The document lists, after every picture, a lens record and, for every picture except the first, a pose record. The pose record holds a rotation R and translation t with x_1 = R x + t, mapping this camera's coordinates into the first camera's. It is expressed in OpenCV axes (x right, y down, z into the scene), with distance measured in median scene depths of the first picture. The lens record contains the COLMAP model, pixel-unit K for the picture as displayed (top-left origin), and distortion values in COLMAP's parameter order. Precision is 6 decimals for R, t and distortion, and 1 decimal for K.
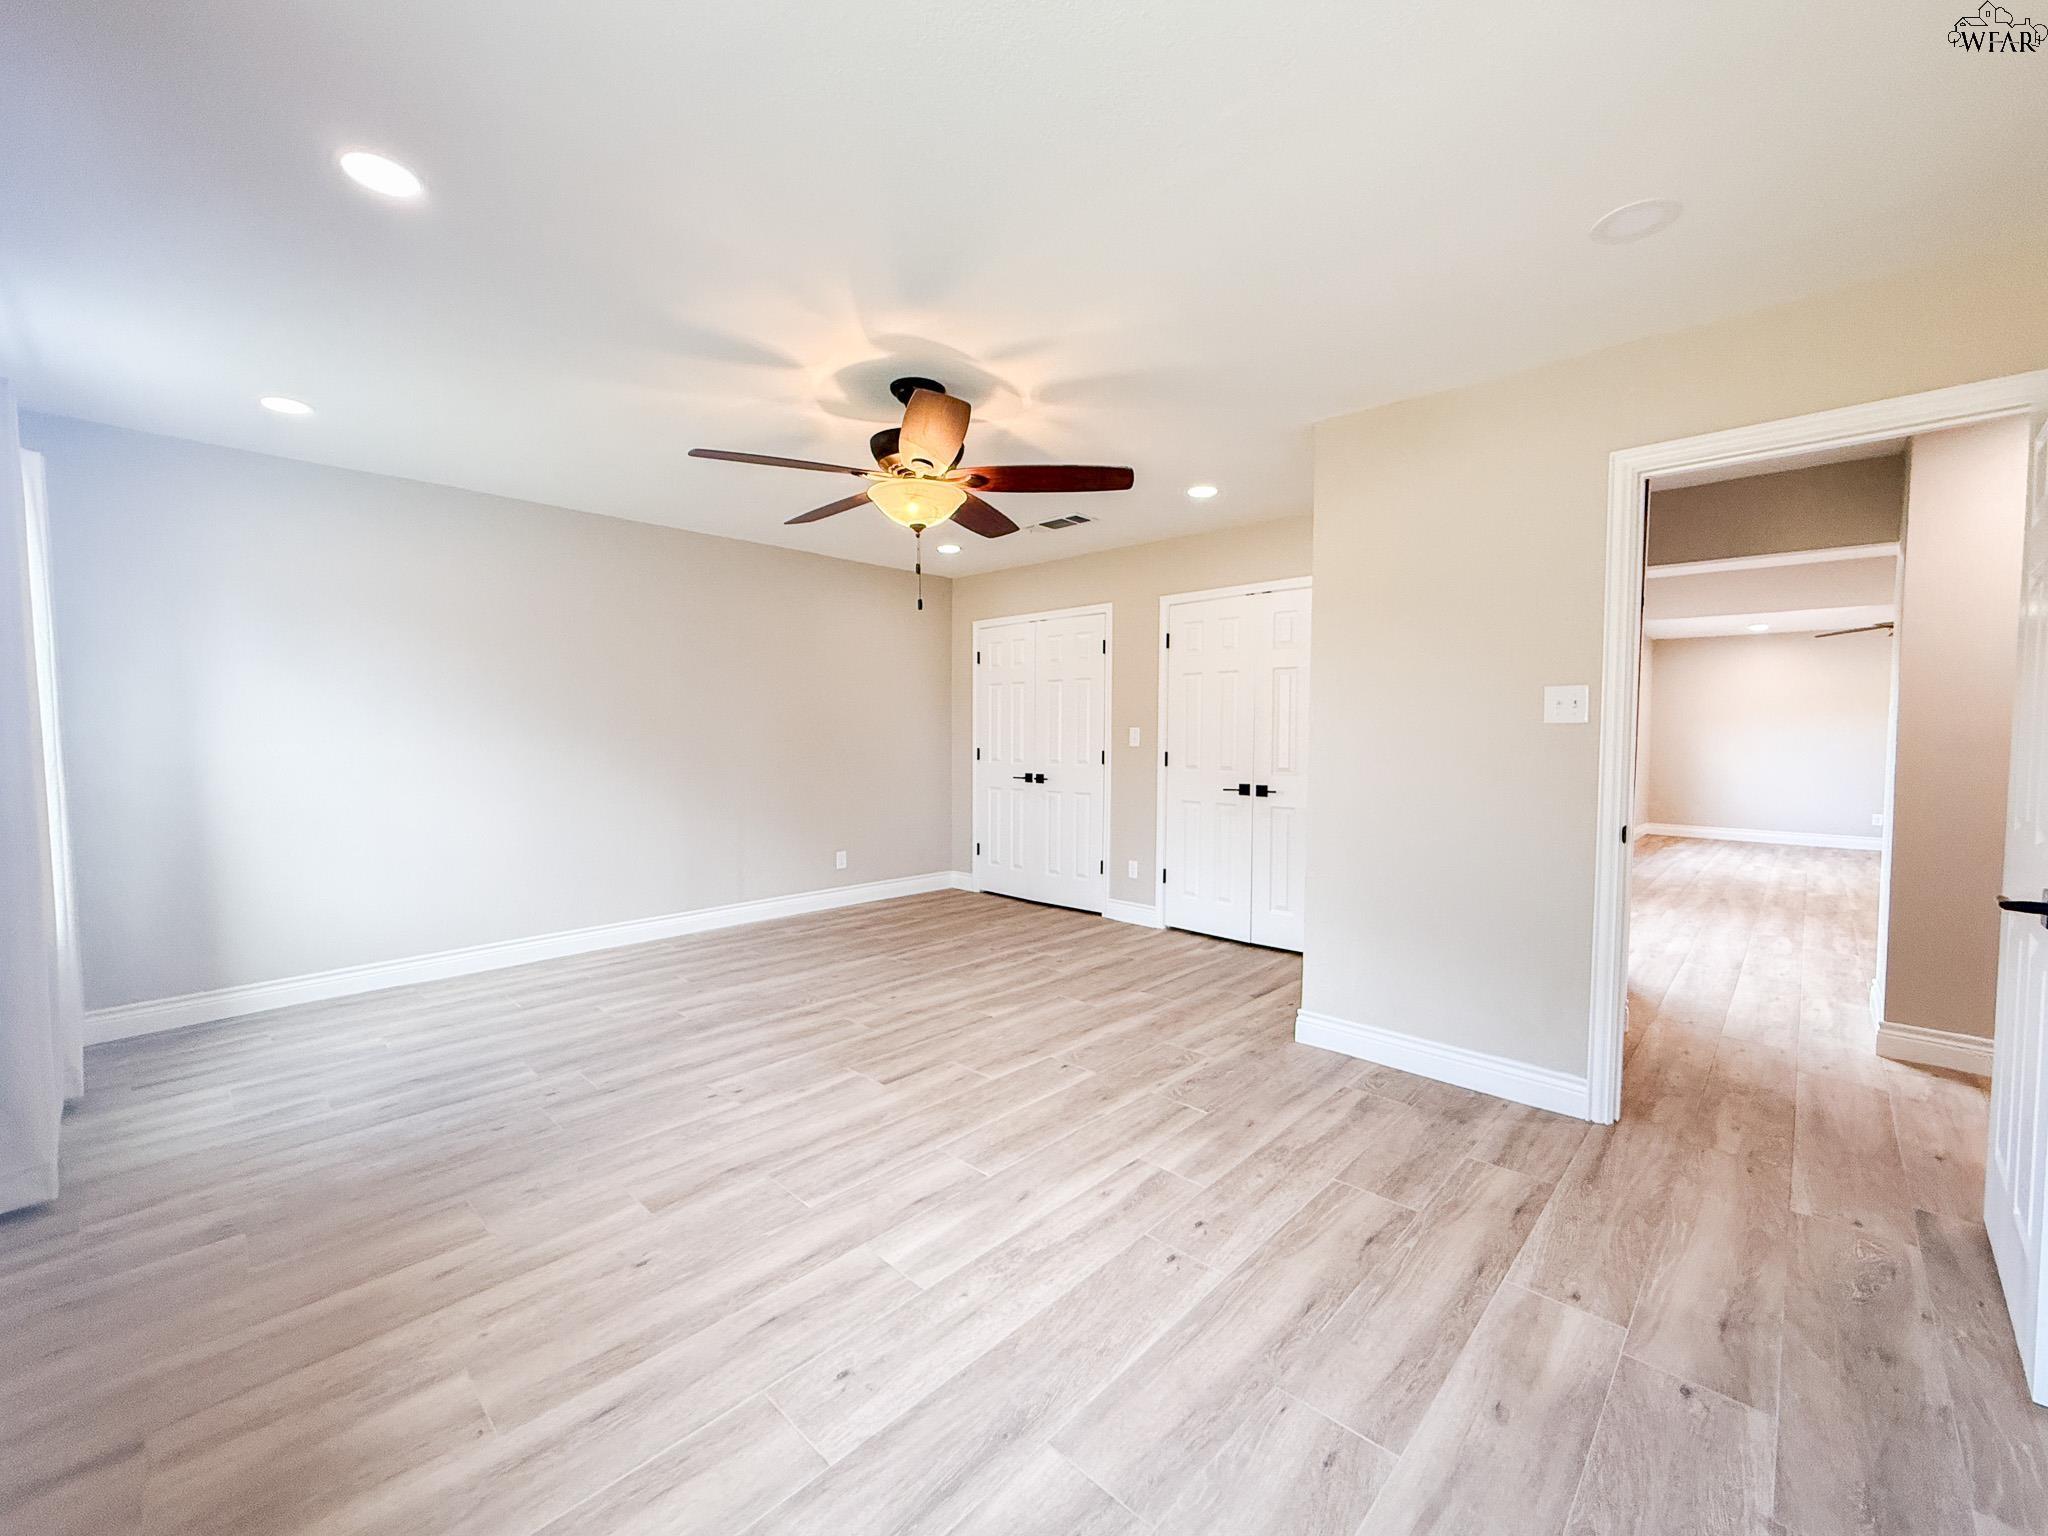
lens RADIAL K [[827.0, 0, 1013.8], [0, 827.0, 770.4], [0, 0, 1]] dist [-0.000323, 0.000037]
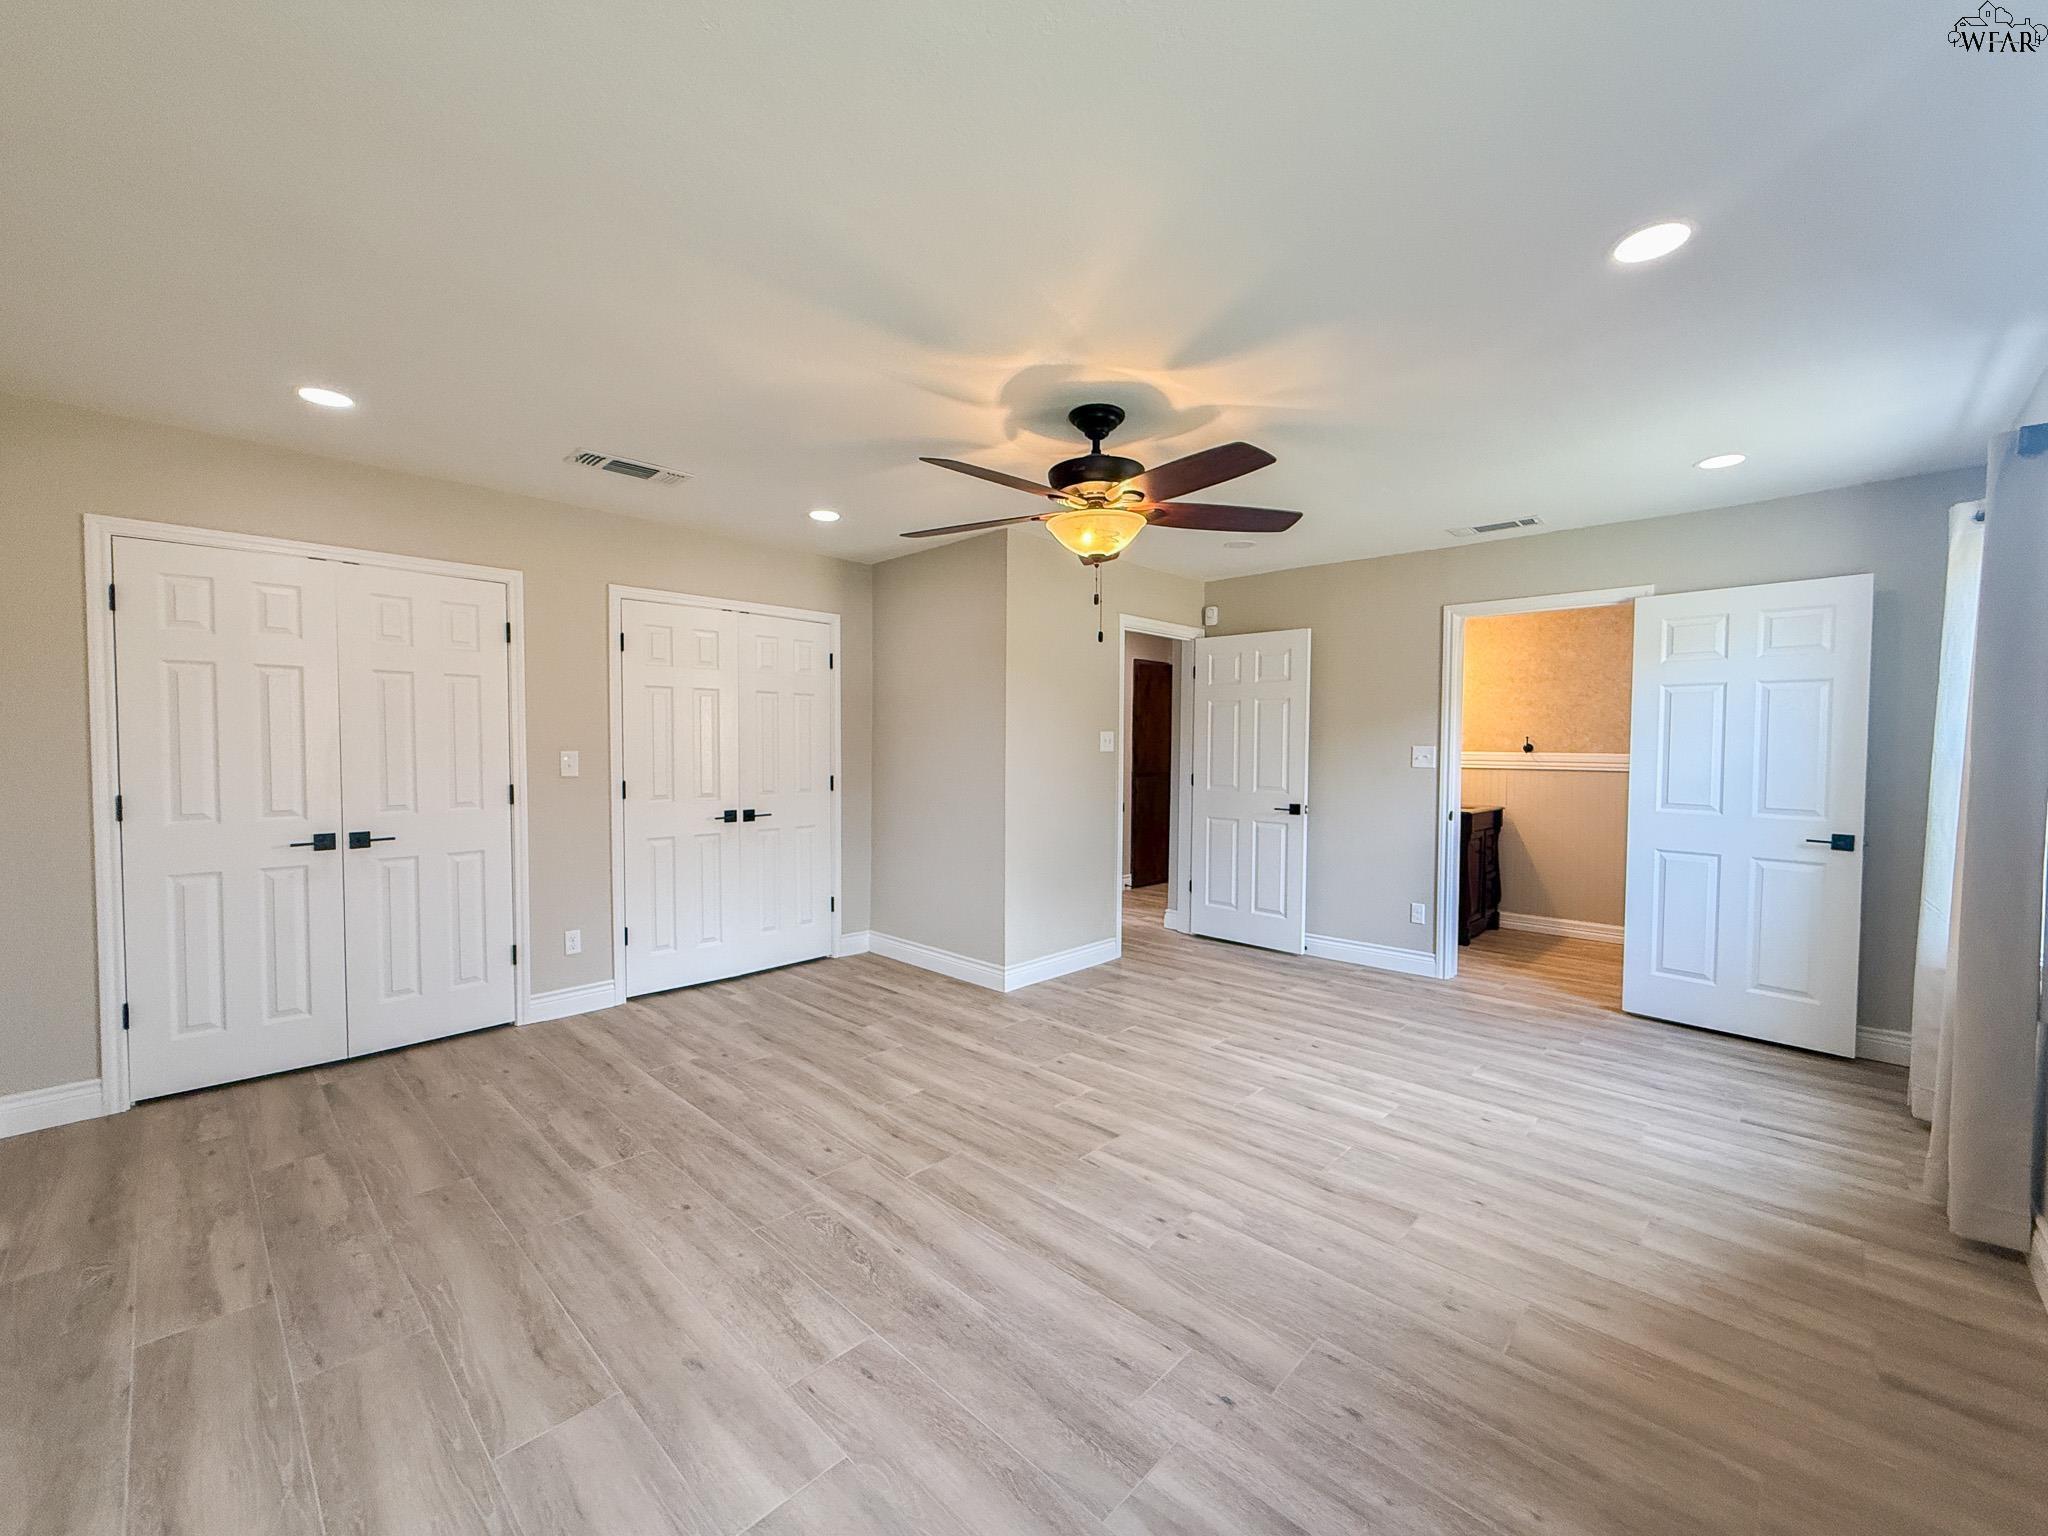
lens RADIAL K [[827.0, 0, 1013.8], [0, 827.0, 770.4], [0, 0, 1]] dist [-0.000323, 0.000037]
pose [[-0.001983, -0.033788, 0.999427, -0.965466], [0.039428, 0.998649, 0.033840, -0.071741], [-0.999220, 0.039473, -0.000648, 0.966992]]
